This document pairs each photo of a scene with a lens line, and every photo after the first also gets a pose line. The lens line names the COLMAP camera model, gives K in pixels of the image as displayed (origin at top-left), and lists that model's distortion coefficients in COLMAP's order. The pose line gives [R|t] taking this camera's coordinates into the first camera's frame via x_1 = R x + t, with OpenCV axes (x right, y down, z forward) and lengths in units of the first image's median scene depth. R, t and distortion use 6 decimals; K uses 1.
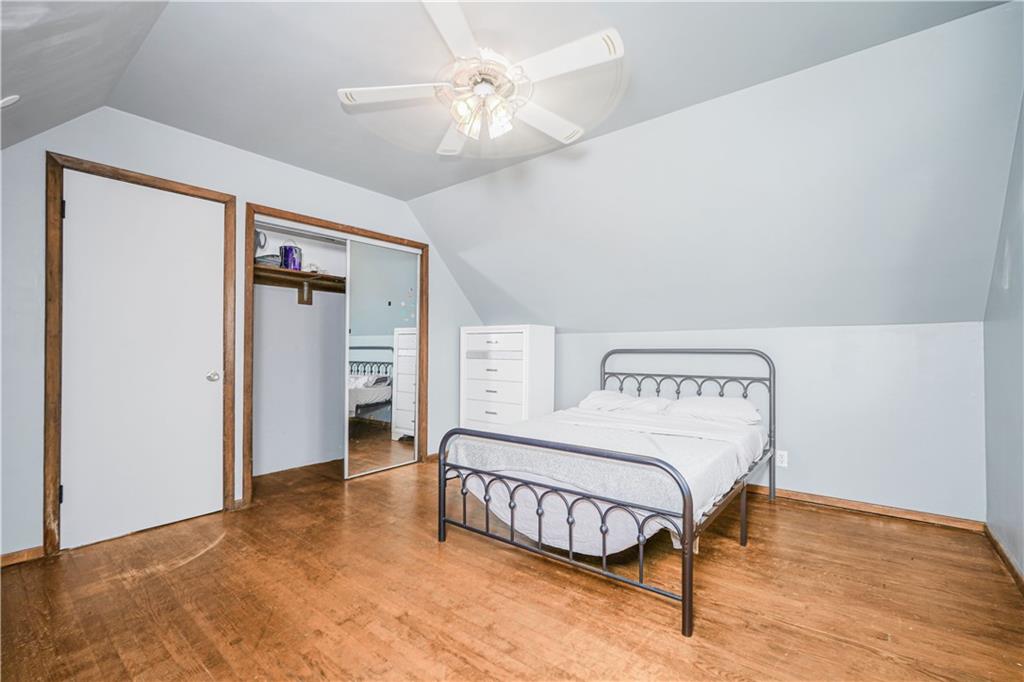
lens RADIAL K [[451.7, 0, 513.3], [0, 451.7, 343.6], [0, 0, 1]] dist [-0.000754, 0.000986]
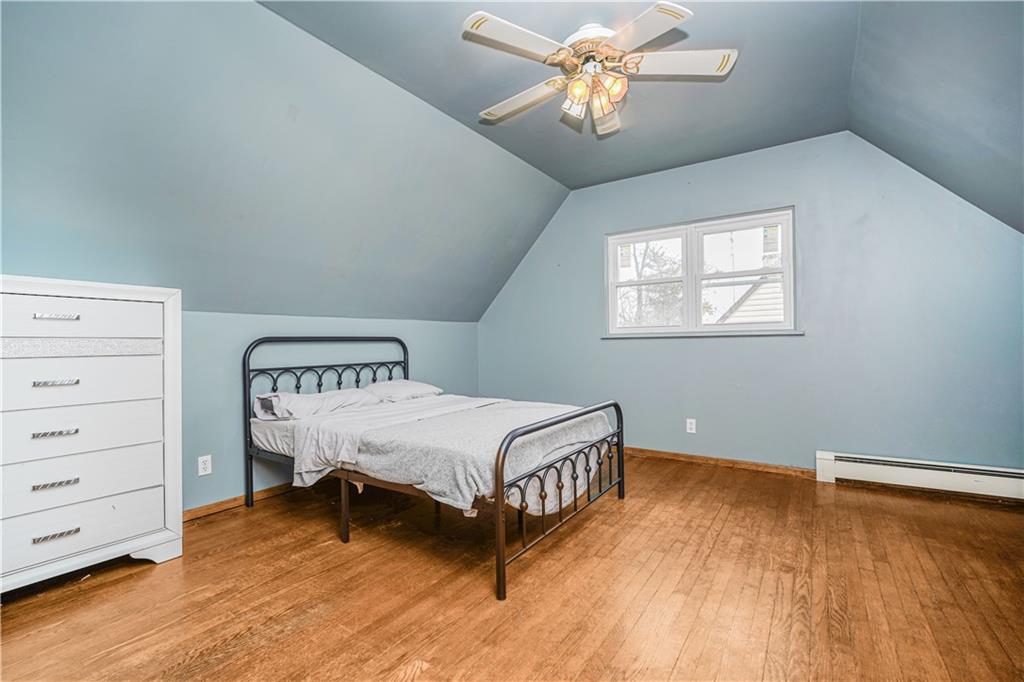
lens RADIAL K [[451.7, 0, 517.0], [0, 451.7, 343.0], [0, 0, 1]] dist [-0.000754, 0.000986]
pose [[-0.095304, -0.001398, 0.995447, -0.643448], [0.000838, 0.999999, 0.001485, 0.025255], [-0.995448, 0.000976, -0.095303, 0.777472]]
